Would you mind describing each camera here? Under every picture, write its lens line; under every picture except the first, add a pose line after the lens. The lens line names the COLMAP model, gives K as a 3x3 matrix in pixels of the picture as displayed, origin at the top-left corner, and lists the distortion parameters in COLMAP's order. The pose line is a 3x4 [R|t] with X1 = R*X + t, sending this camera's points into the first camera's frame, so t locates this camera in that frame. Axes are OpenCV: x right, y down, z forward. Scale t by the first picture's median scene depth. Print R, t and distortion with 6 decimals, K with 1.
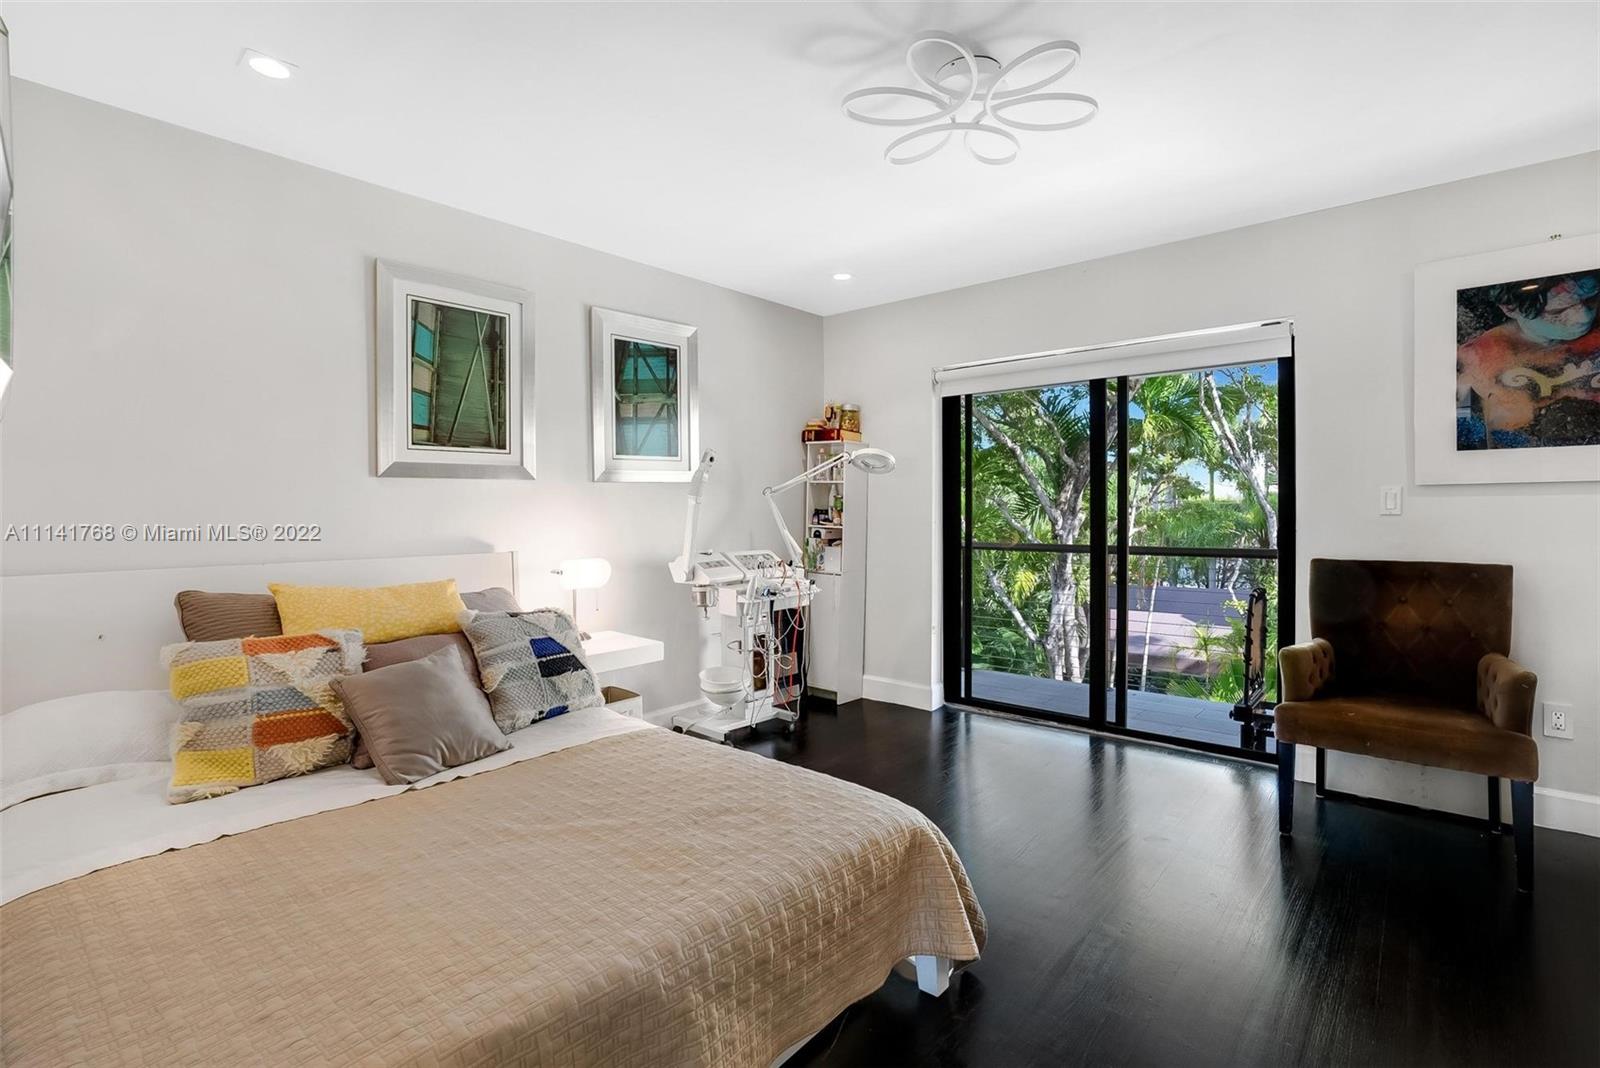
lens RADIAL K [[758.0, 0, 808.5], [0, 758.0, 525.2], [0, 0, 1]] dist [-0.033491, 0.000629]
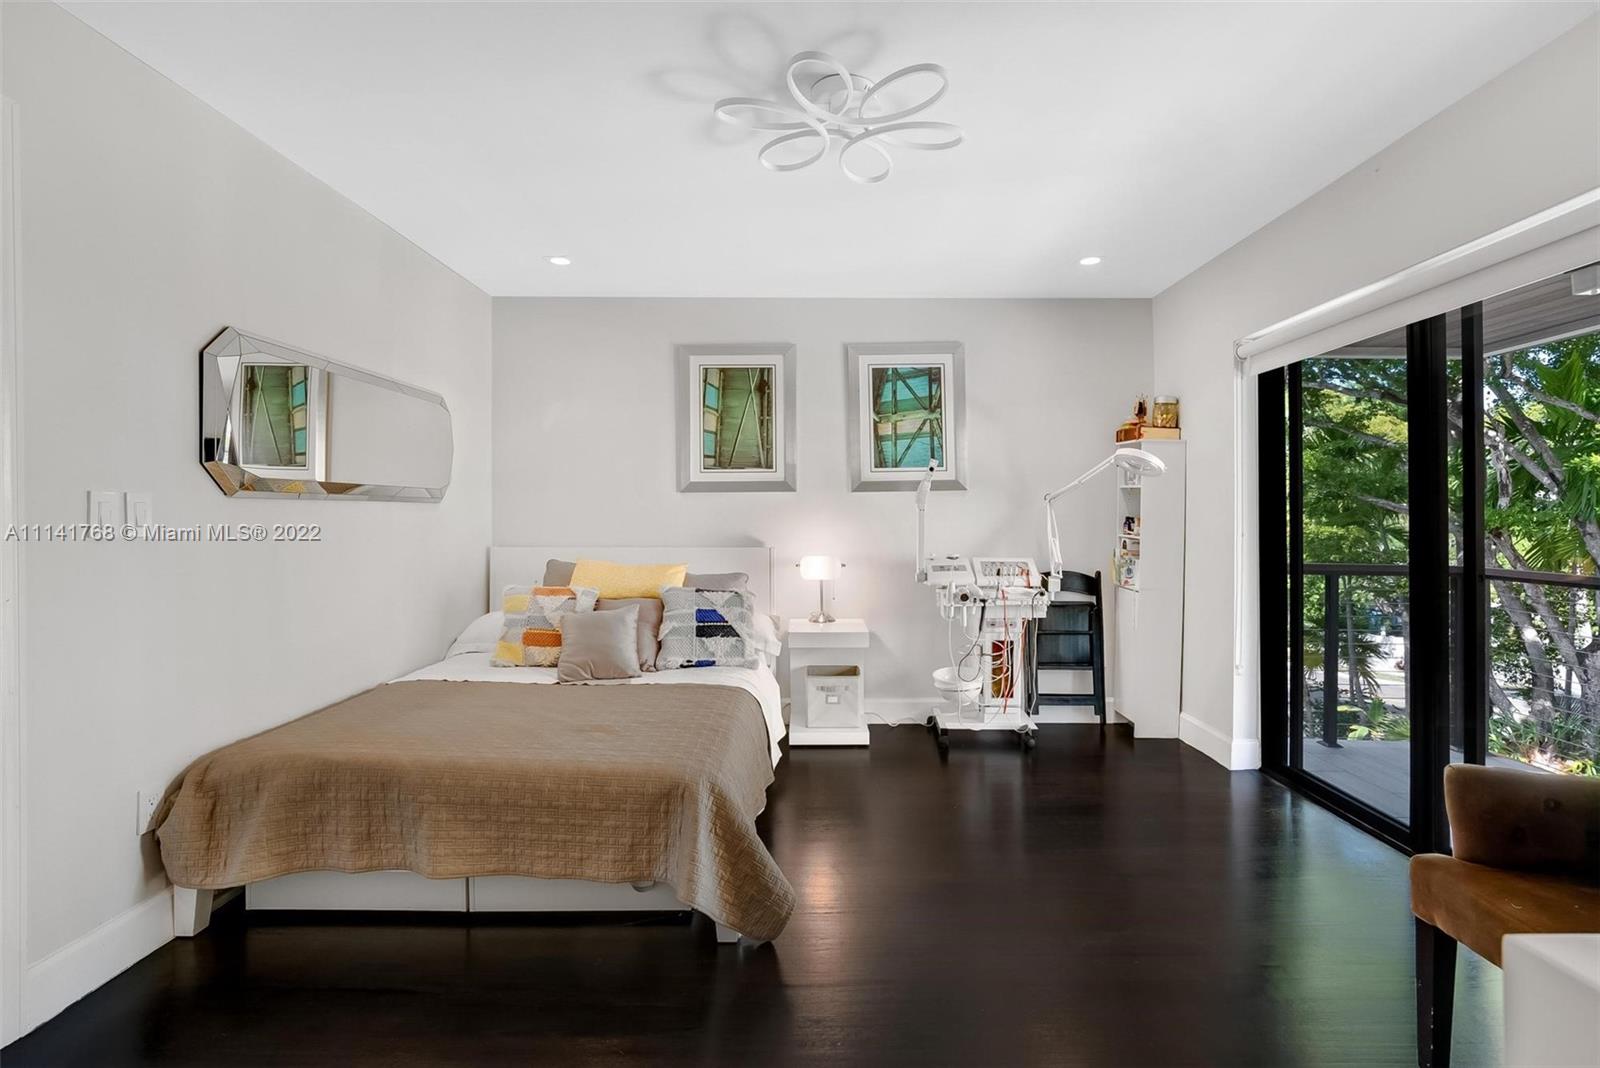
lens RADIAL K [[758.0, 0, 801.6], [0, 758.0, 523.5], [0, 0, 1]] dist [-0.033491, 0.000629]
pose [[0.655030, 0.006247, -0.755577, 0.594700], [-0.020657, 0.999740, -0.009643, 0.004666], [0.755321, 0.021924, 0.654988, 0.176806]]
